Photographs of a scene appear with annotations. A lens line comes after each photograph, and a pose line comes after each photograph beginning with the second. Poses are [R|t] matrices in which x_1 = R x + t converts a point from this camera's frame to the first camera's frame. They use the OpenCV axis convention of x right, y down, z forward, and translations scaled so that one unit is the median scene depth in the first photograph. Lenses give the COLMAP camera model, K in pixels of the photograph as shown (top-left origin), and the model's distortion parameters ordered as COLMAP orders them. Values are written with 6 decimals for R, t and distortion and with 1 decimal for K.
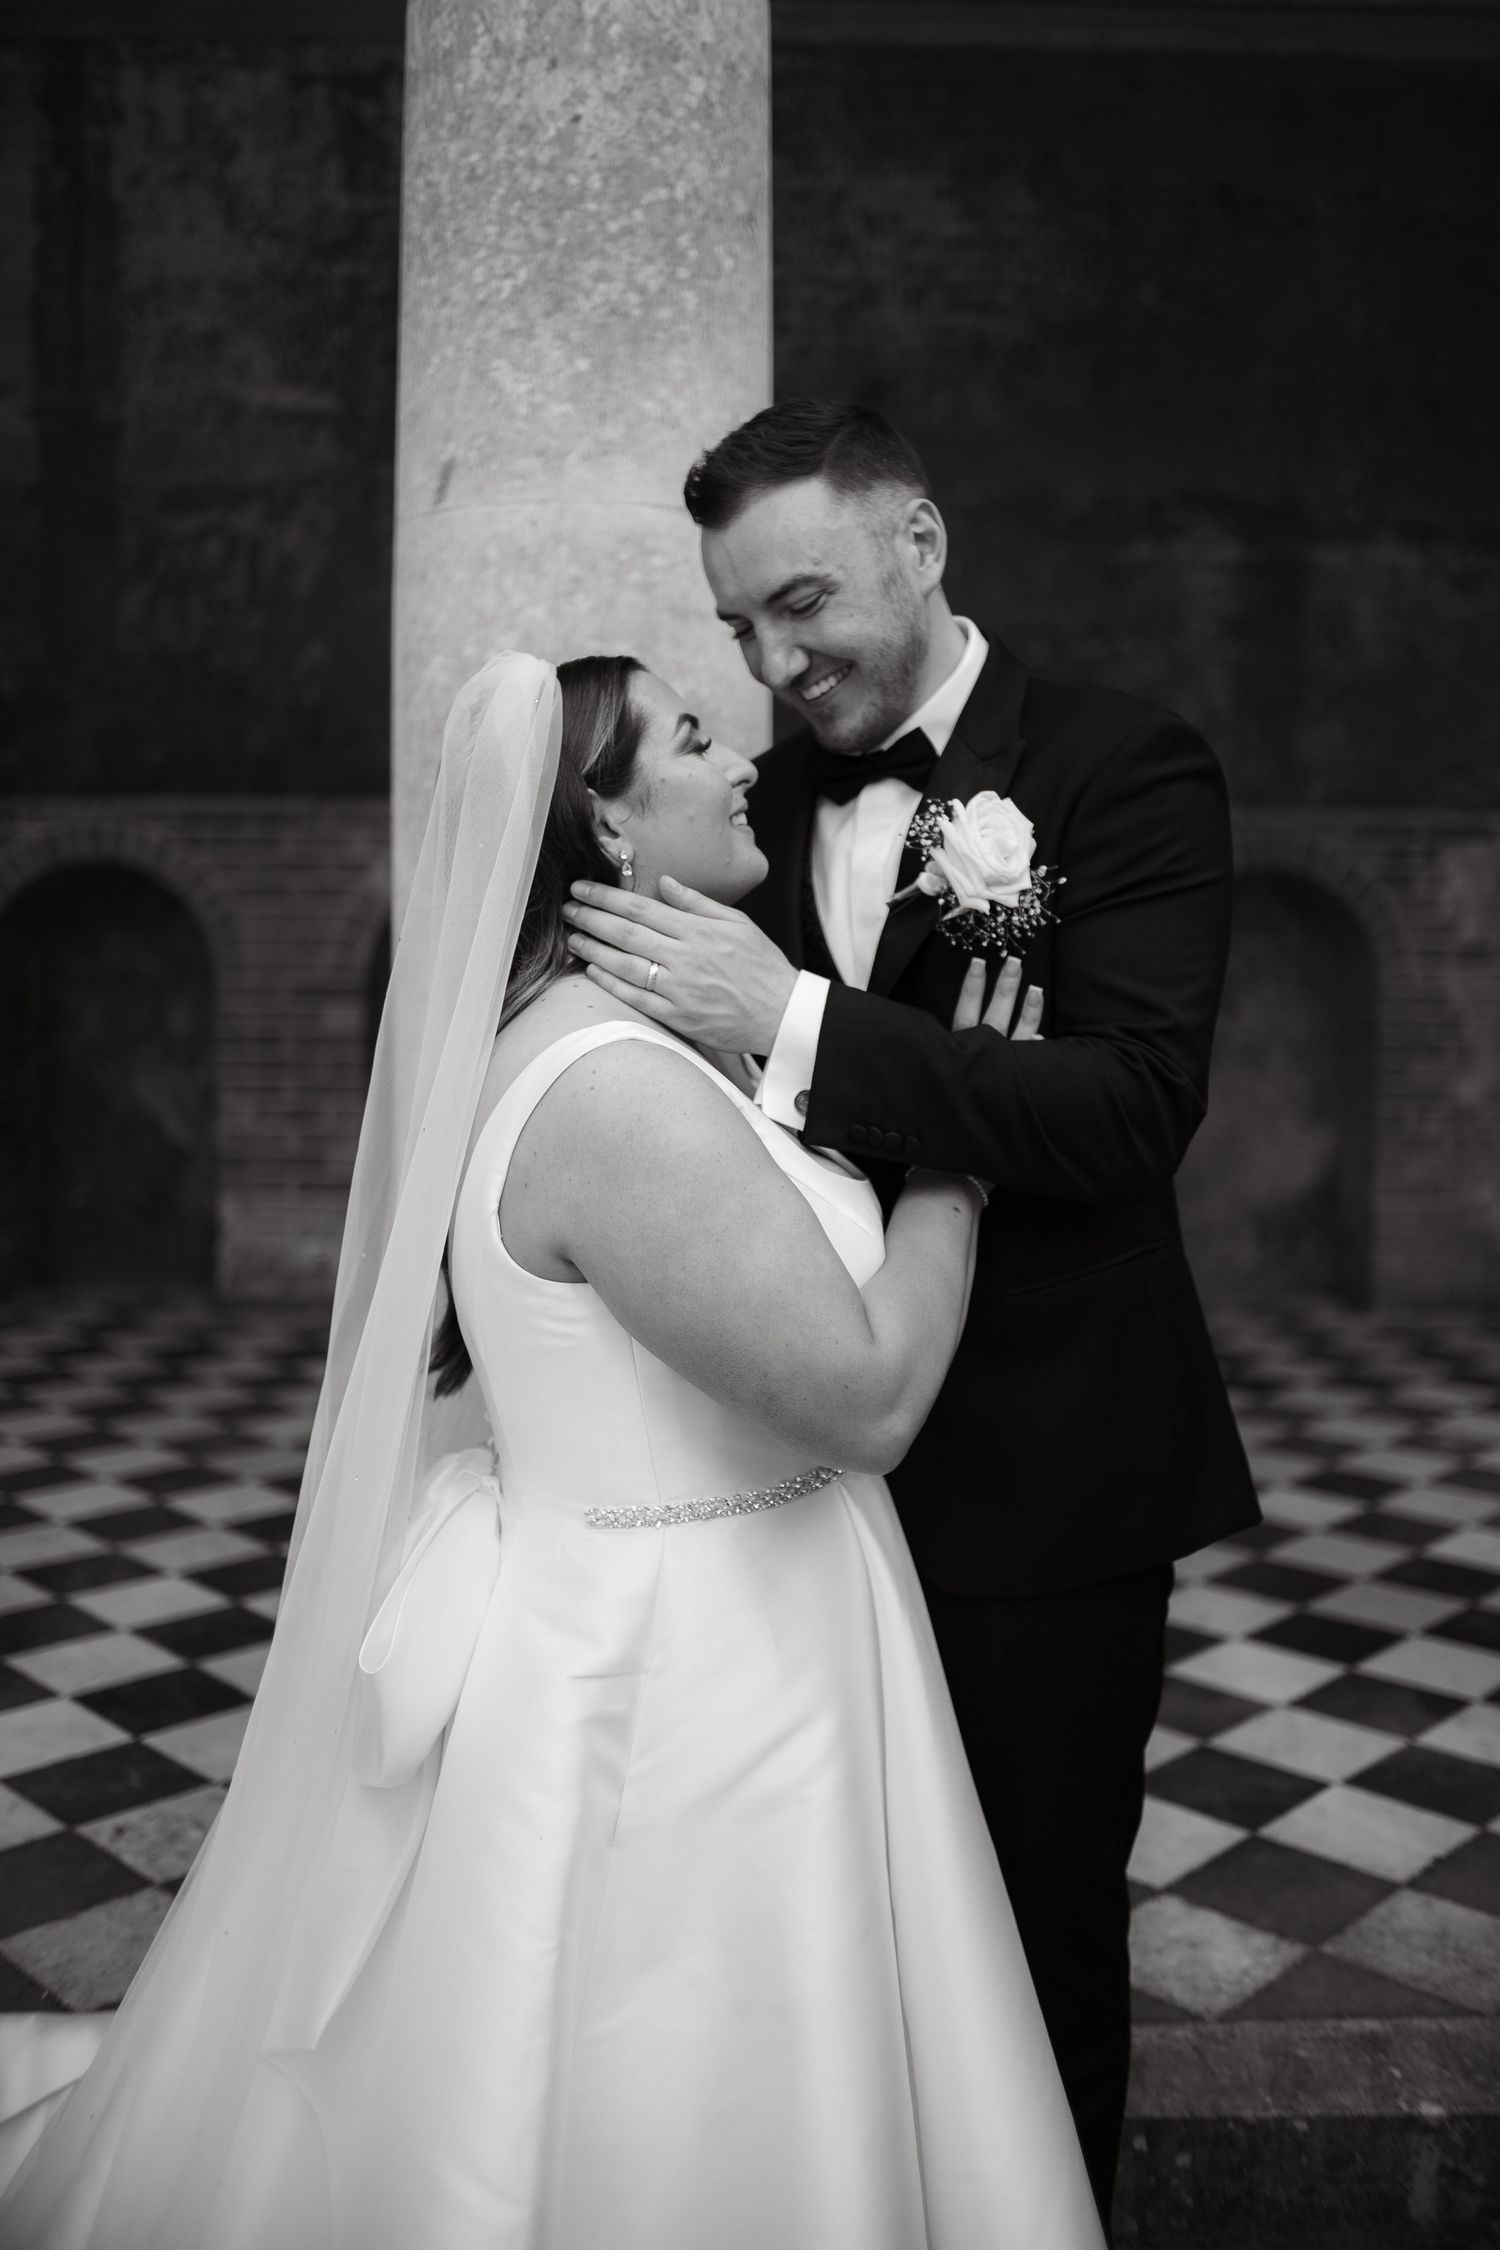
lens RADIAL K [[2097.2, 0, 787.8], [0, 2097.2, 1029.9], [0, 0, 1]] dist [-0.194725, 0.246216]
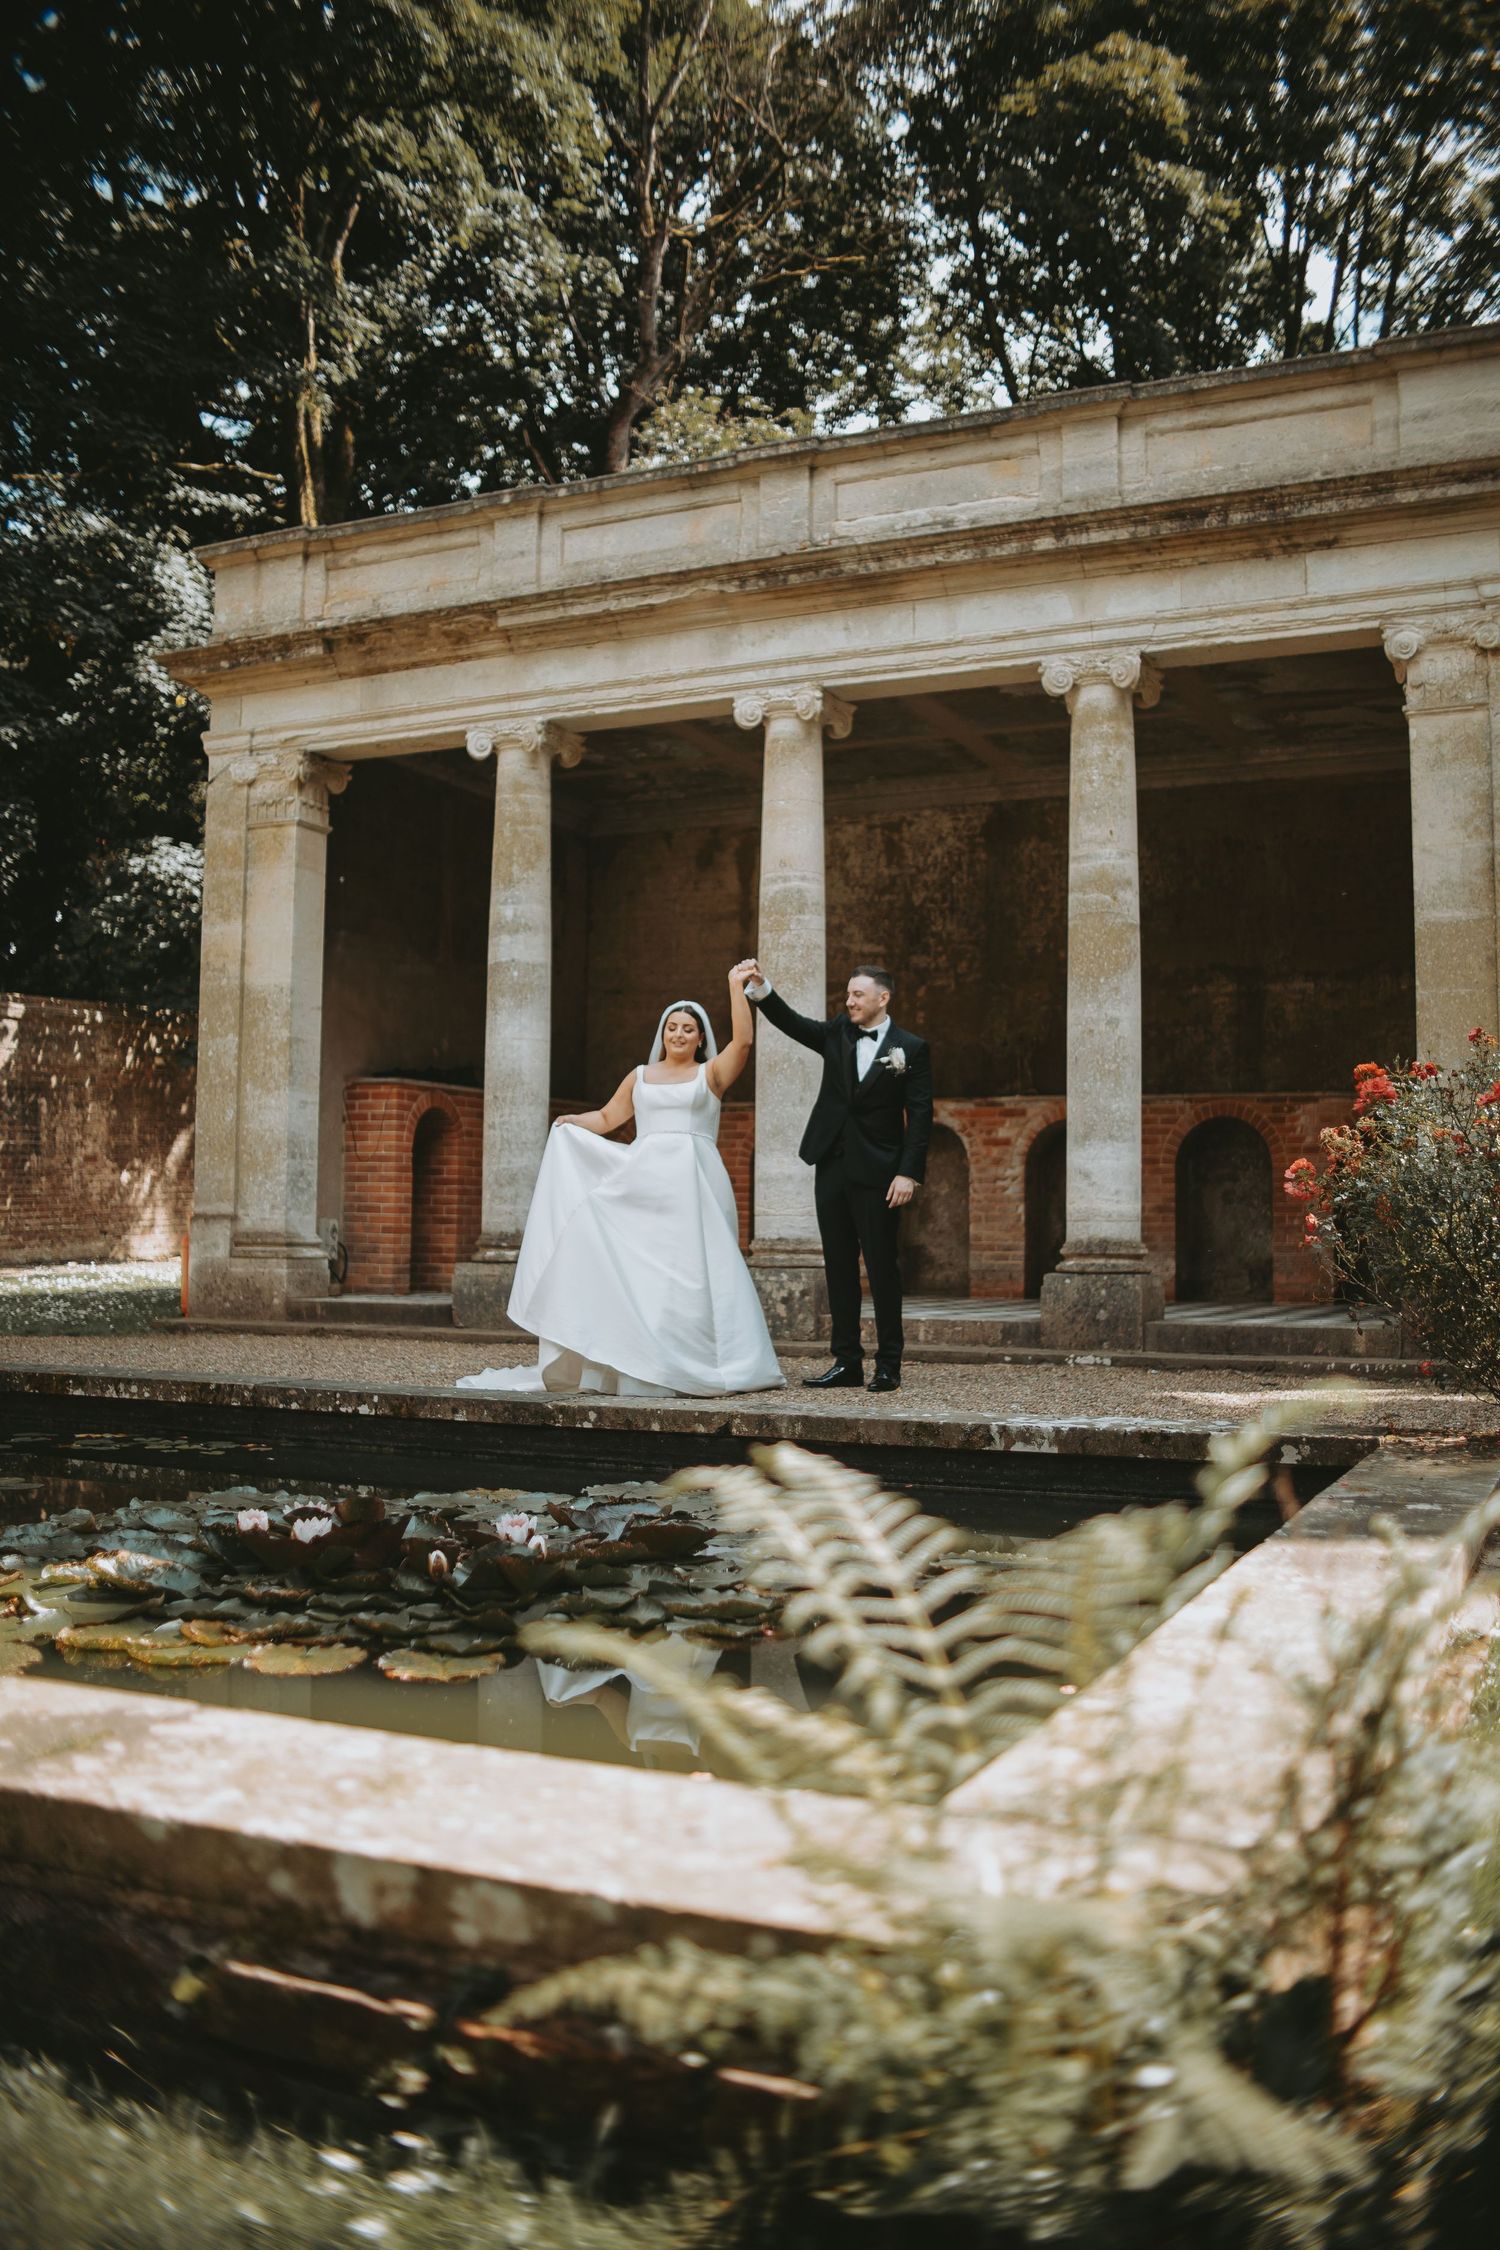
lens RADIAL K [[1921.9, 0, 759.4], [0, 1921.9, 1112.1], [0, 0, 1]] dist [-0.159668, 0.195198]
pose [[0.900523, -0.027710, -0.433924, 2.218074], [-0.033294, 0.990643, -0.132358, 0.716252], [0.433531, 0.133639, 0.891174, -3.870115]]
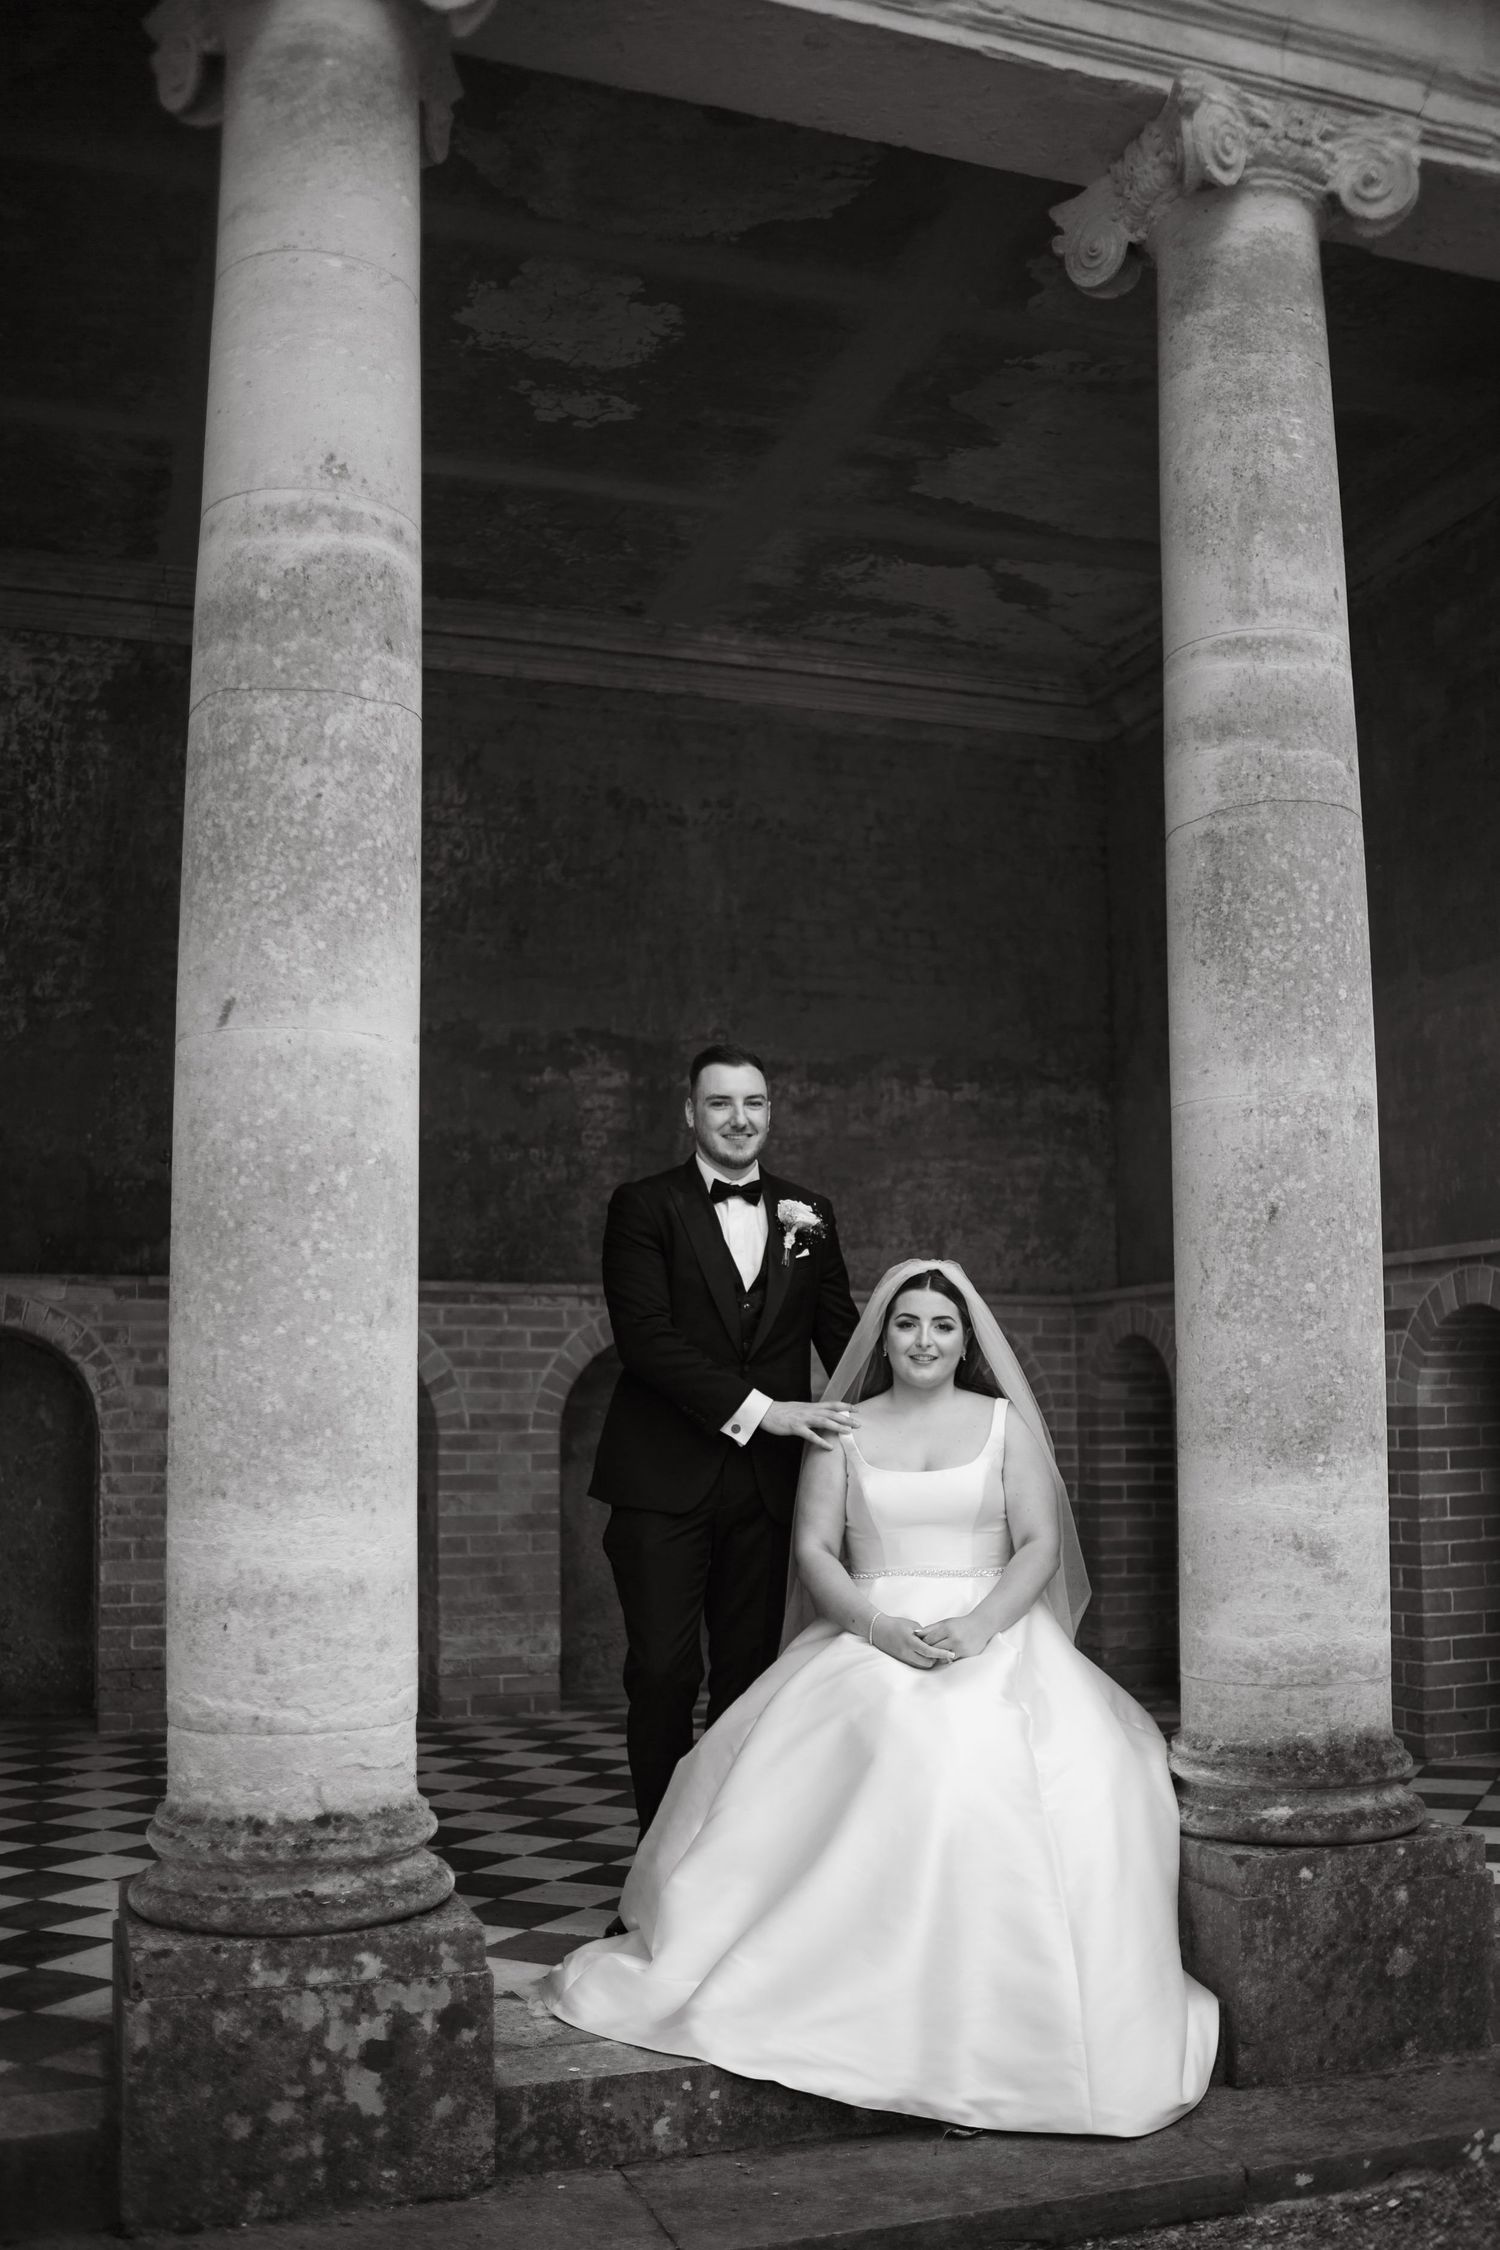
lens RADIAL K [[2109.0, 0, 803.3], [0, 2109.0, 1231.2], [0, 0, 1]] dist [-0.162734, 0.195204]
pose [[0.947597, 0.012251, 0.319233, -0.260815], [0.038408, 0.987648, -0.151911, 0.162224], [-0.317151, 0.156212, 0.935421, -0.617722]]
